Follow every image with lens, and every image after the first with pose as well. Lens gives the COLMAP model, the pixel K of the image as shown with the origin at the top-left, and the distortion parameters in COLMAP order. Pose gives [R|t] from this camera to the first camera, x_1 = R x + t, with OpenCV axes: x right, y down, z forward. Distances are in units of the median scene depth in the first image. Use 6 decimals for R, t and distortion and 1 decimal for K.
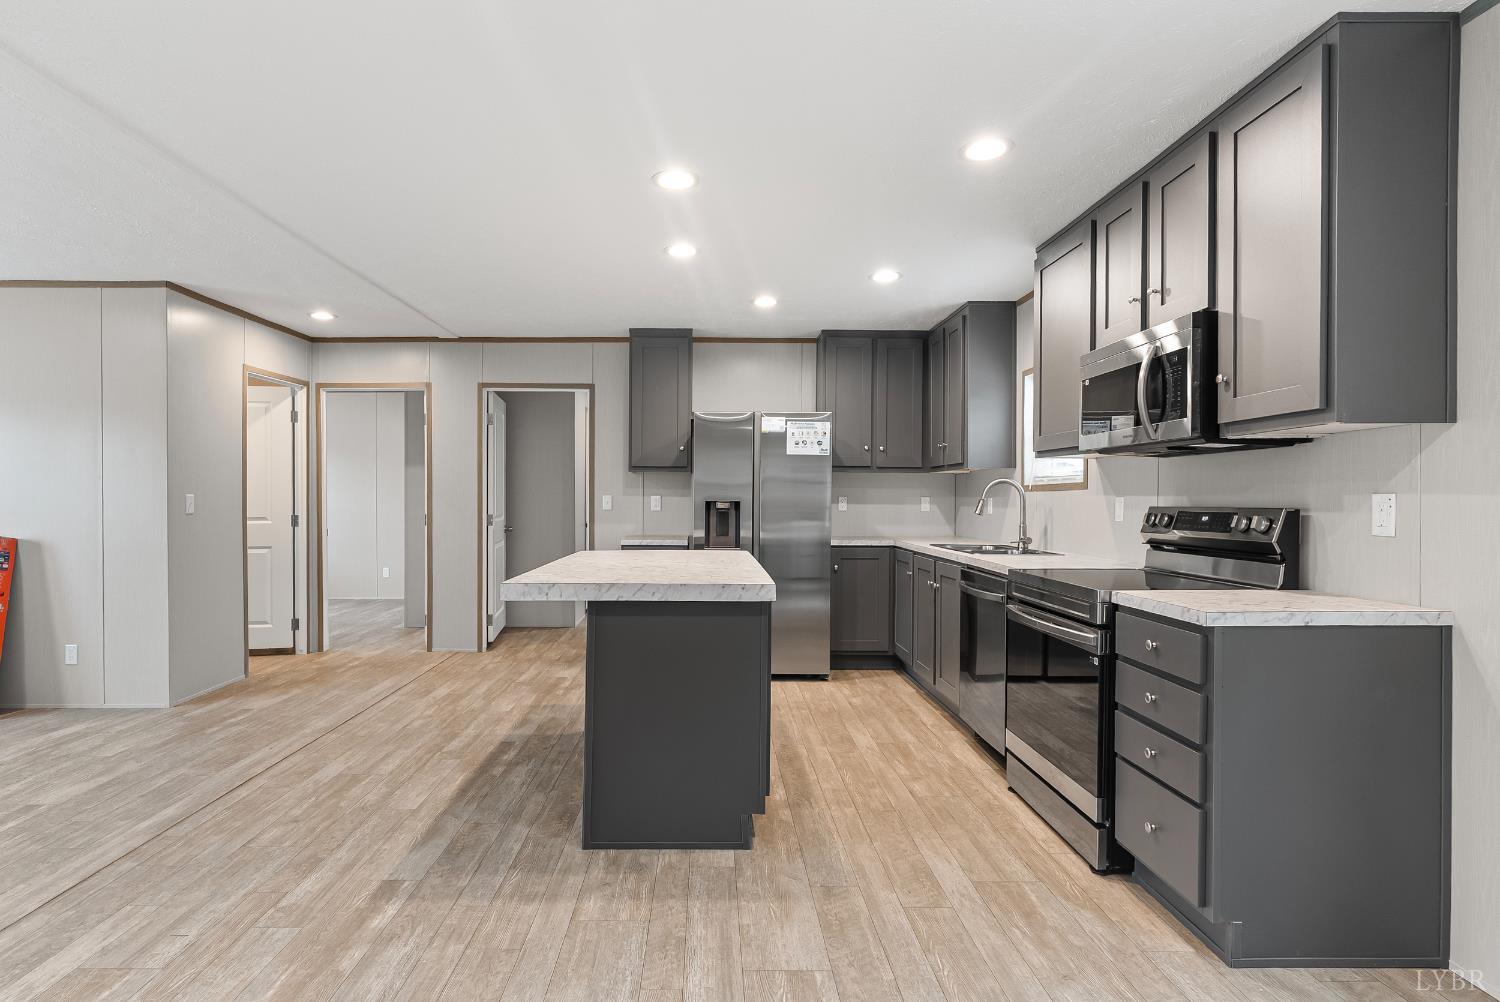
lens RADIAL K [[763.6, 0, 726.0], [0, 763.6, 506.3], [0, 0, 1]] dist [-0.006254, -0.000135]
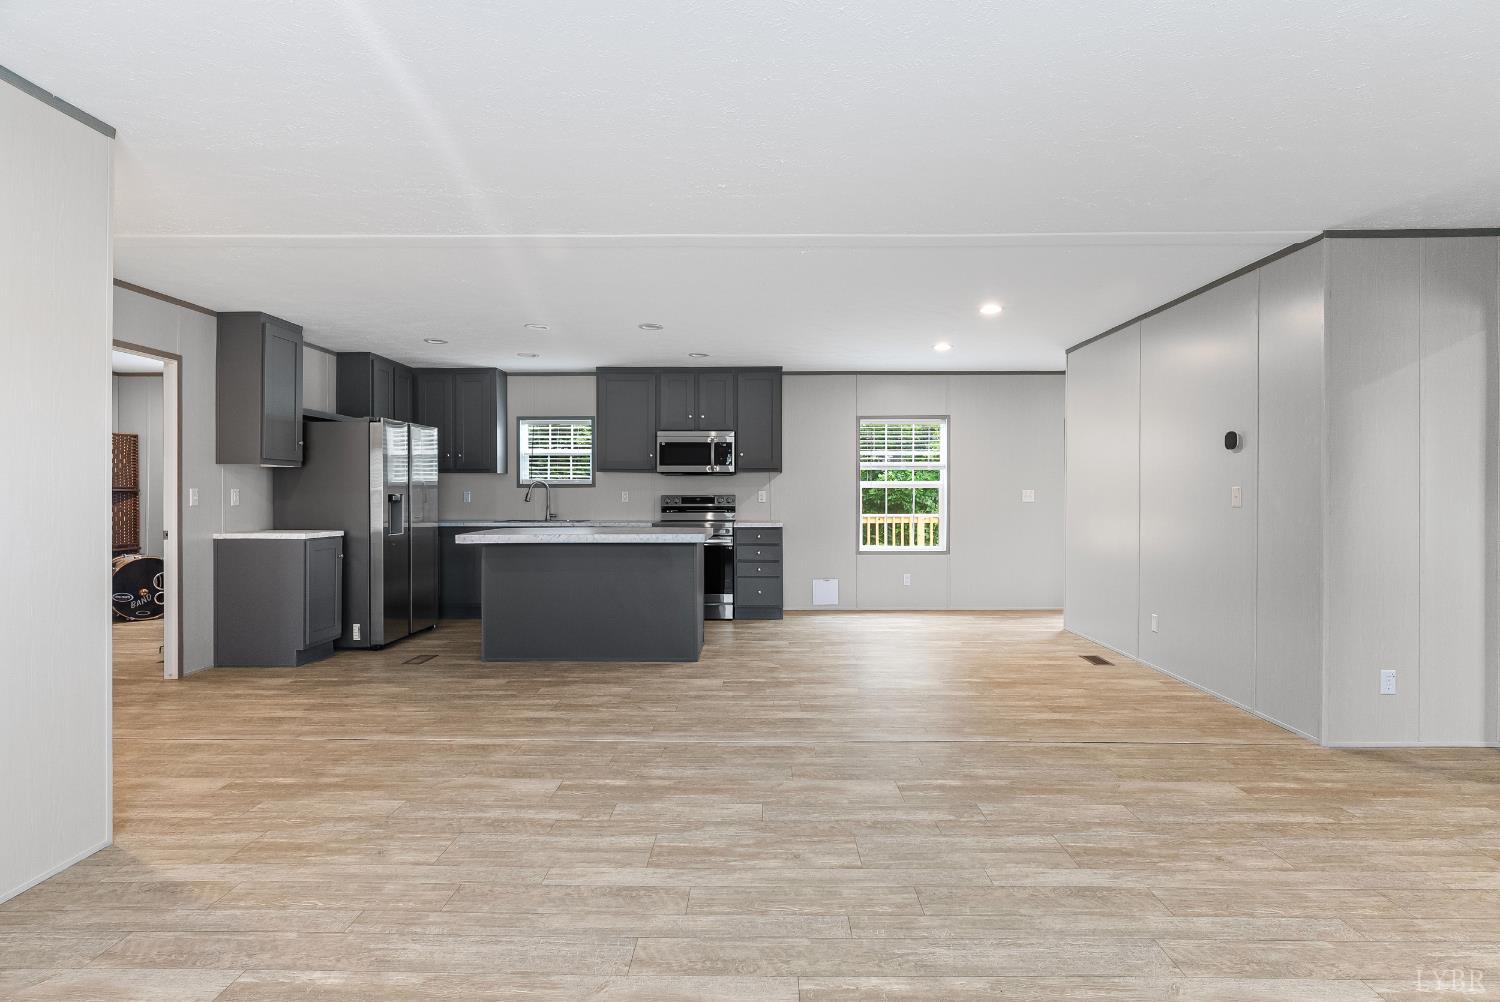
lens RADIAL K [[737.9, 0, 755.2], [0, 737.9, 487.0], [0, 0, 1]] dist [0.000594, 0.000524]
pose [[0.016841, 0.006702, 0.999836, -1.770109], [0.013002, 0.999892, -0.006922, -0.005272], [-0.999774, 0.013116, 0.016752, 0.656238]]
